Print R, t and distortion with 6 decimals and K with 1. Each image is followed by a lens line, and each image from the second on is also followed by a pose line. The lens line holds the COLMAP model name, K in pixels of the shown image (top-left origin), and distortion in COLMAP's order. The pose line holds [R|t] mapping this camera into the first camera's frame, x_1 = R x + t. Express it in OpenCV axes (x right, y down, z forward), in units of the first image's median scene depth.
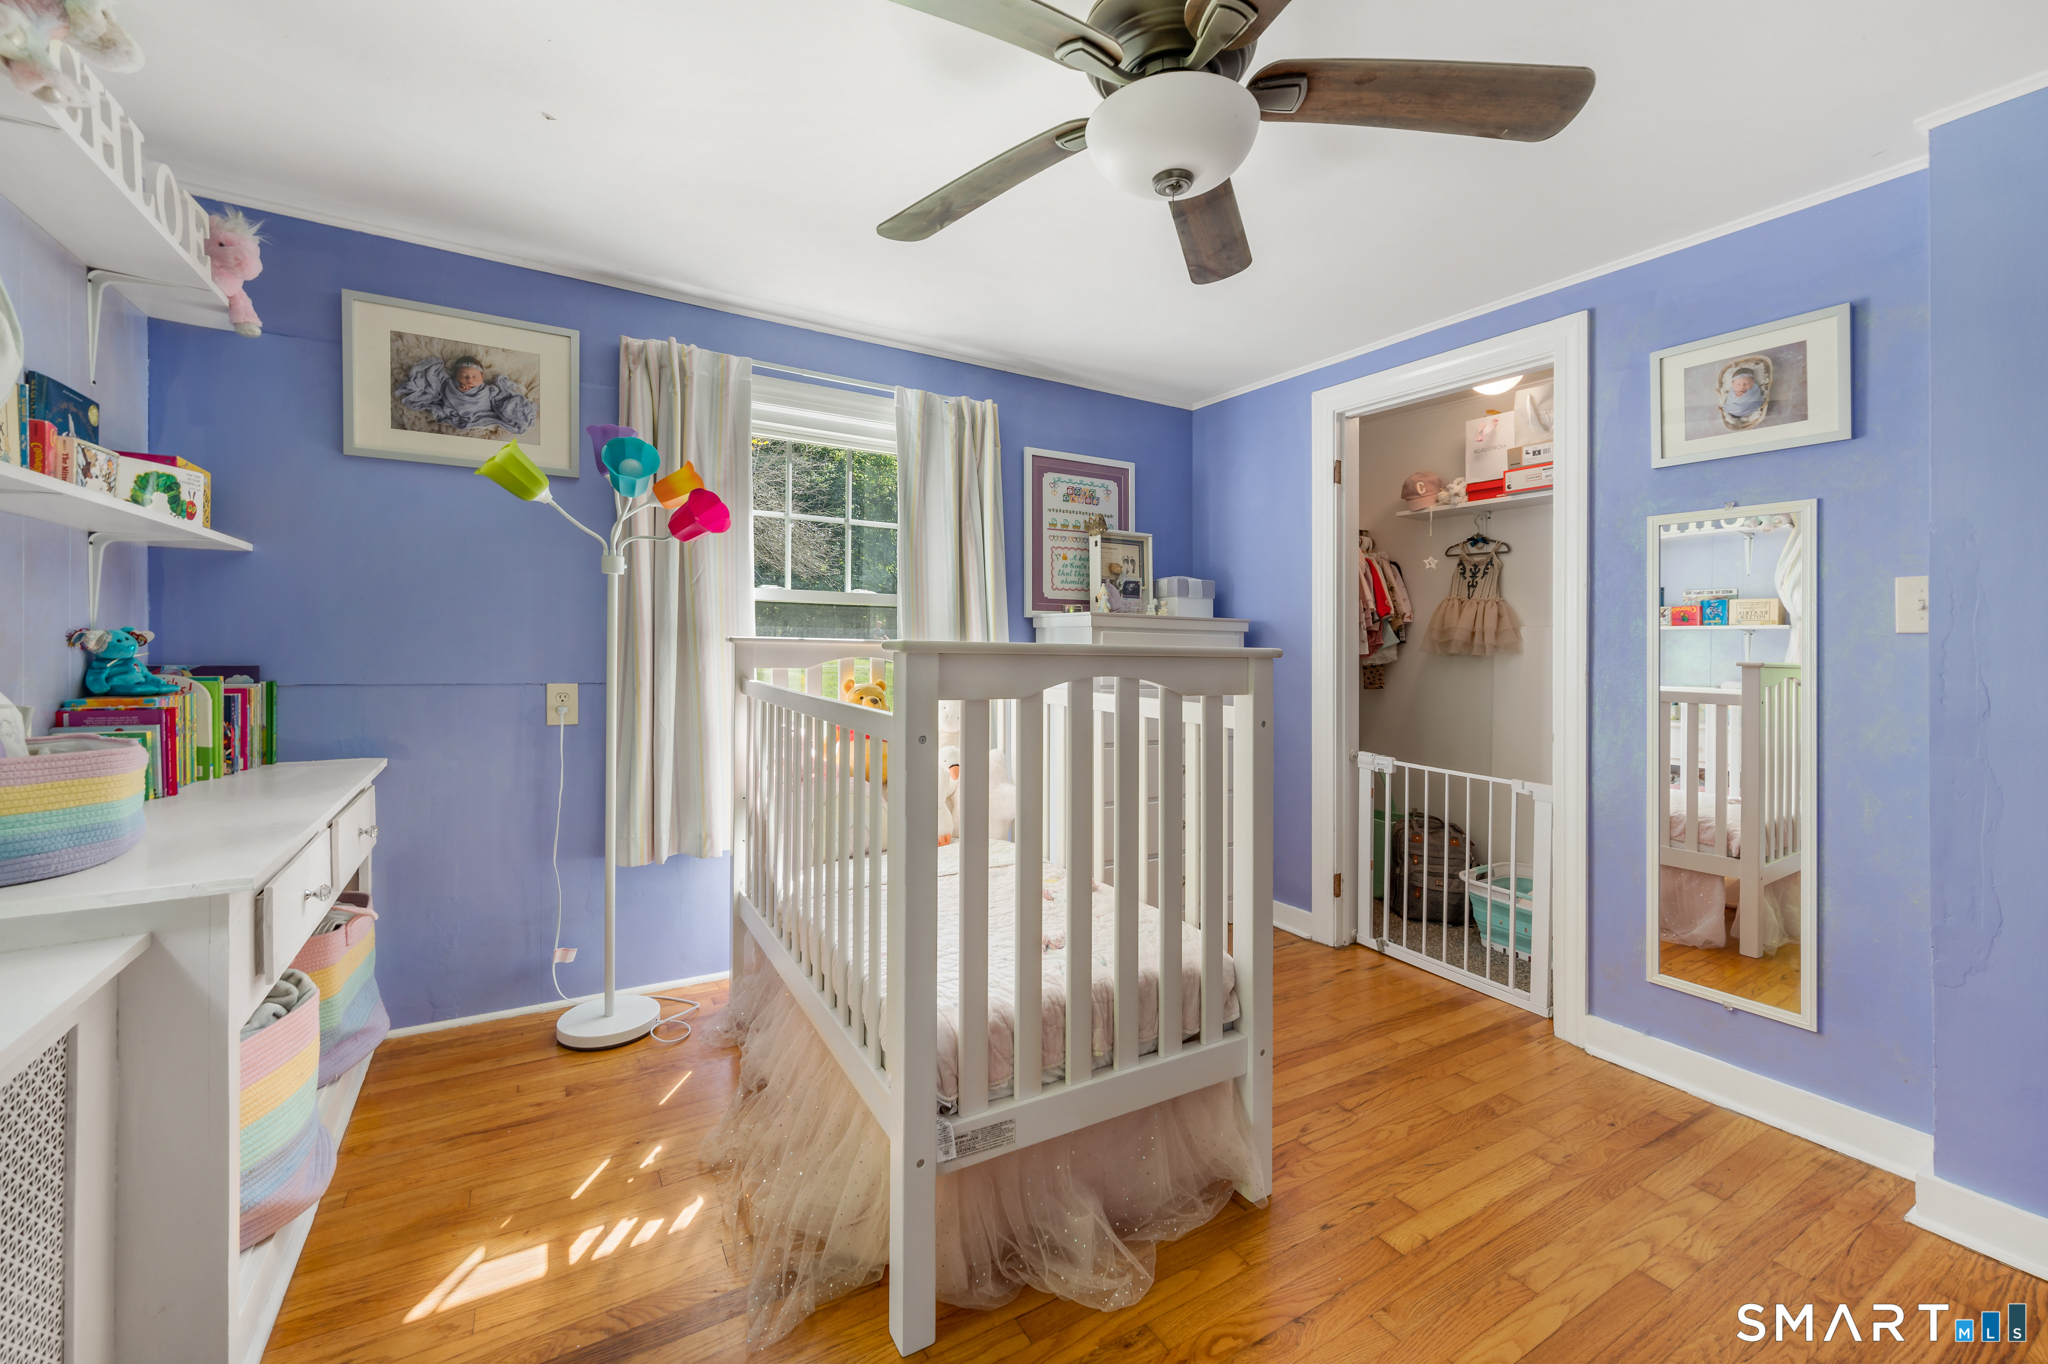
lens RADIAL K [[826.8, 0, 1022.2], [0, 826.8, 628.6], [0, 0, 1]] dist [-0.000341, 0.000118]
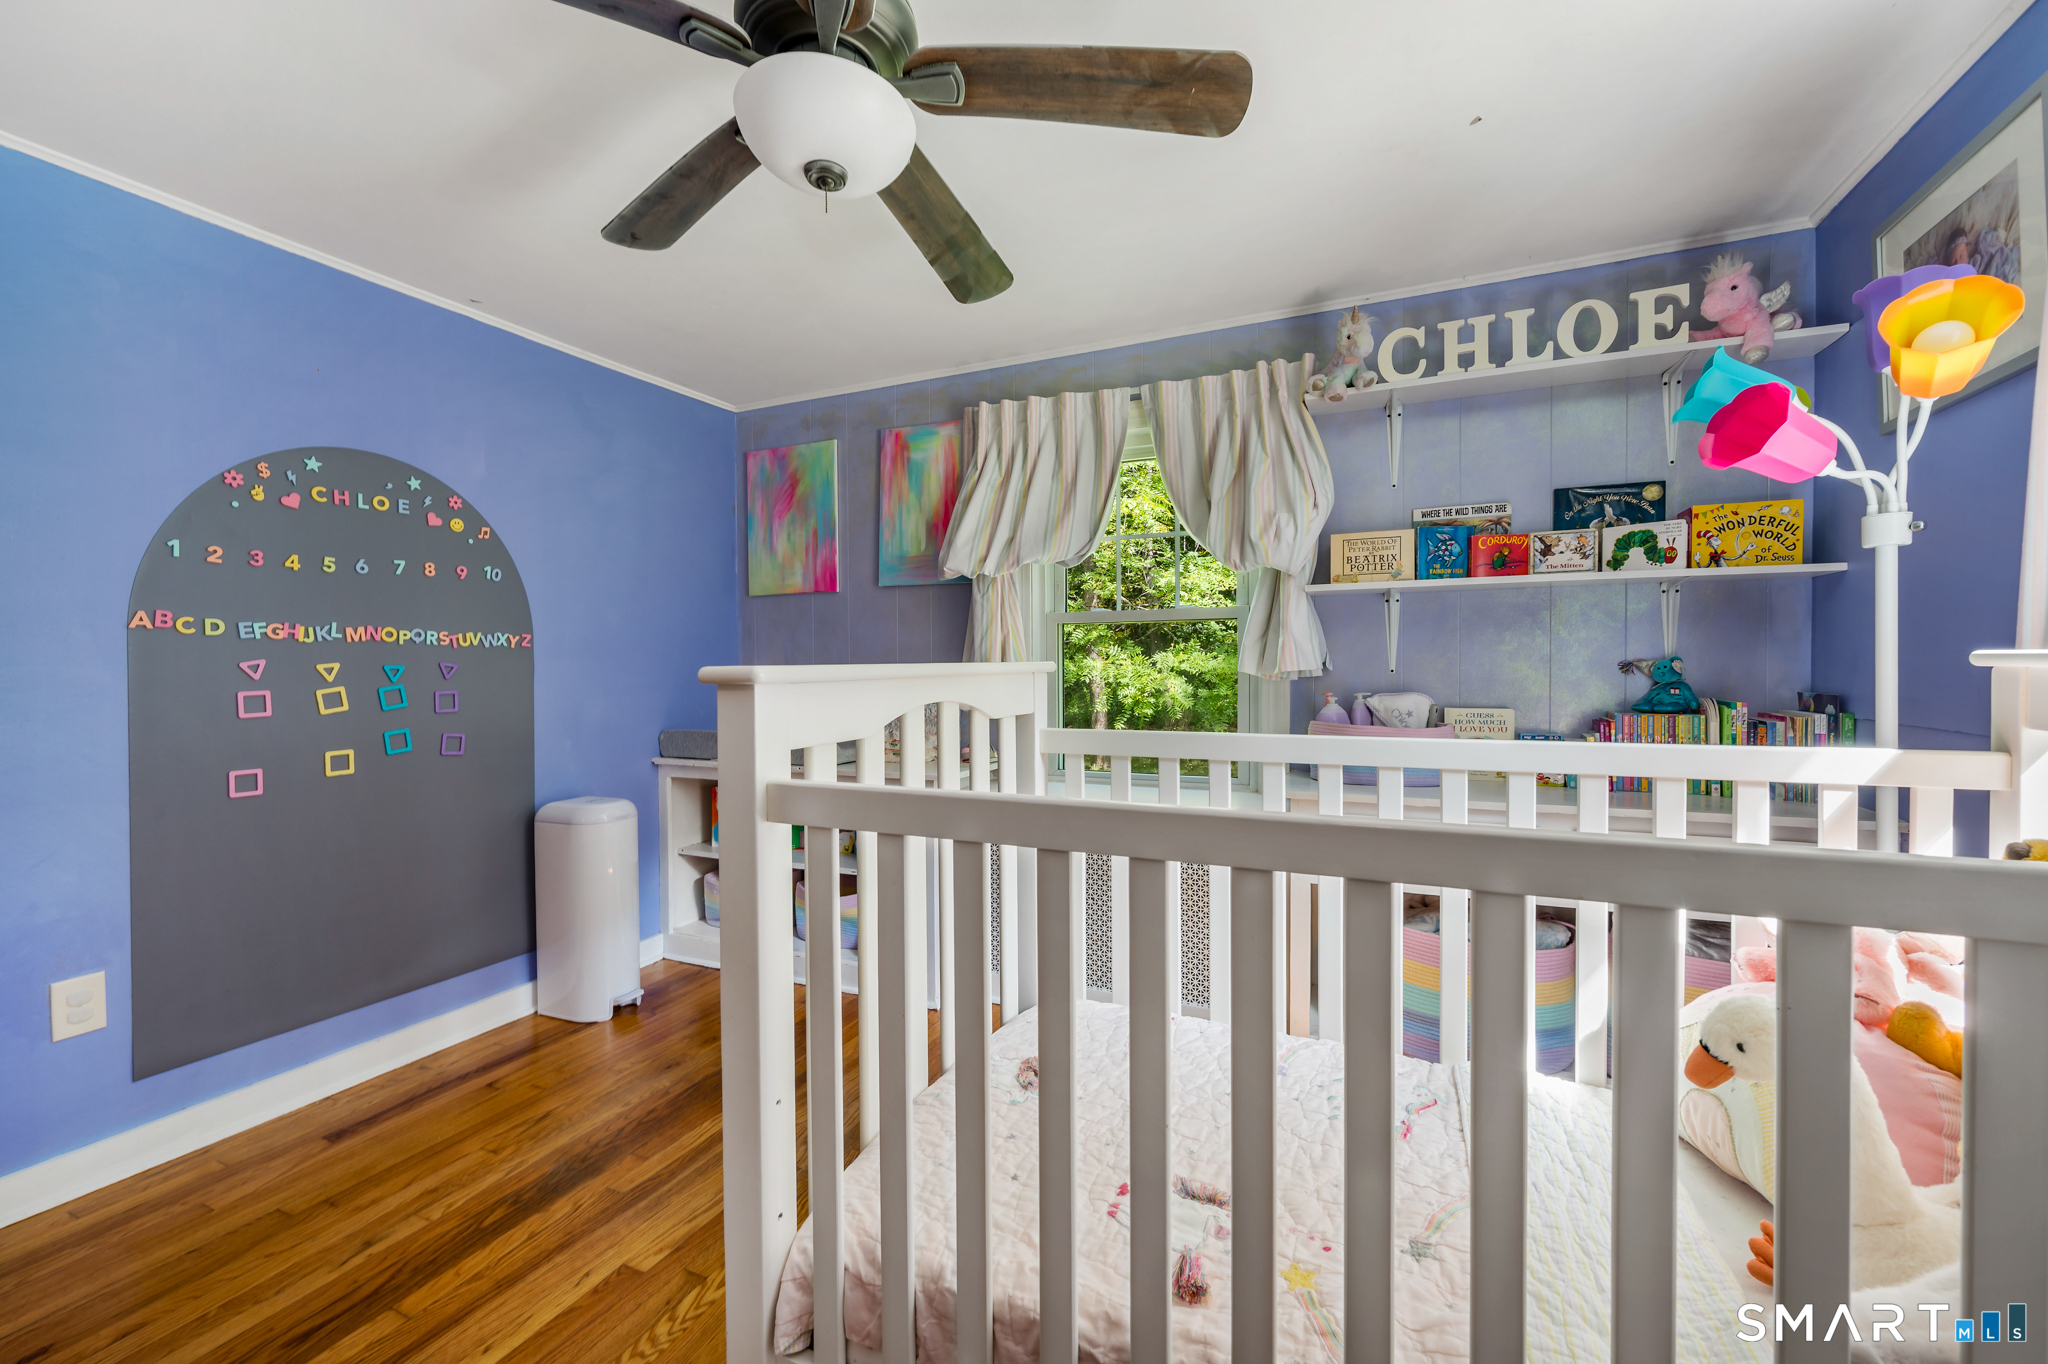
lens RADIAL K [[825.4, 0, 1028.0], [0, 825.4, 676.4], [0, 0, 1]] dist [-0.002729, -0.000572]
pose [[-0.818023, -0.001627, -0.575183, 0.250395], [0.001576, 0.999986, -0.005069, 0.019096], [0.575183, -0.005054, -0.818009, 0.955076]]
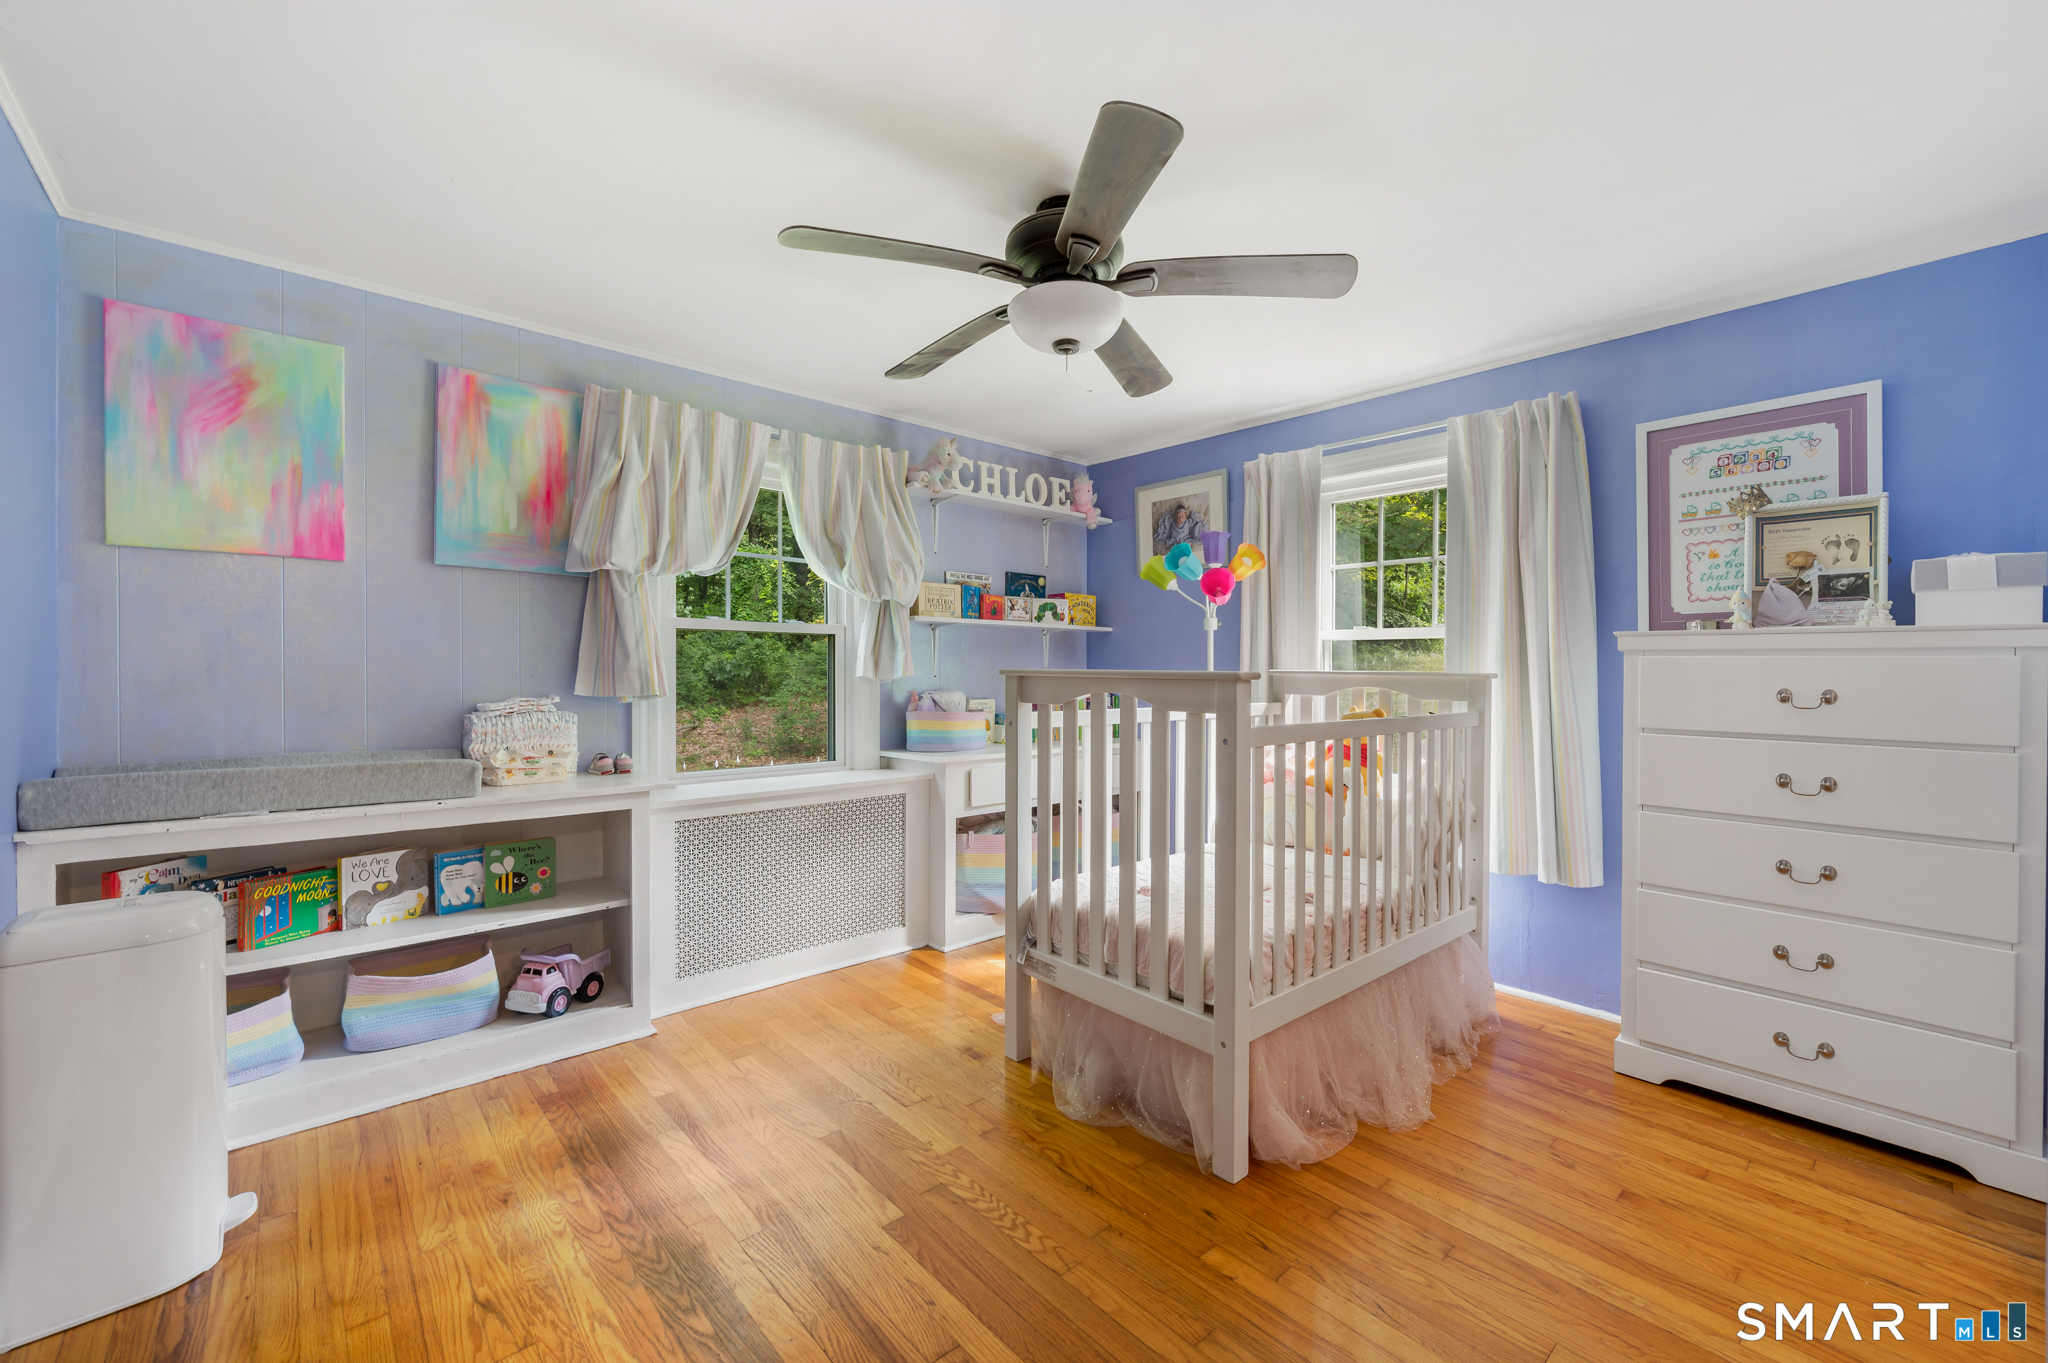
lens RADIAL K [[825.4, 0, 1028.0], [0, 825.4, 675.9], [0, 0, 1]] dist [-0.002729, -0.000572]
pose [[0.192348, -0.012563, -0.981246, 0.768661], [0.011435, 0.999879, -0.010560, 0.024412], [0.981260, -0.009189, 0.192468, 0.324546]]
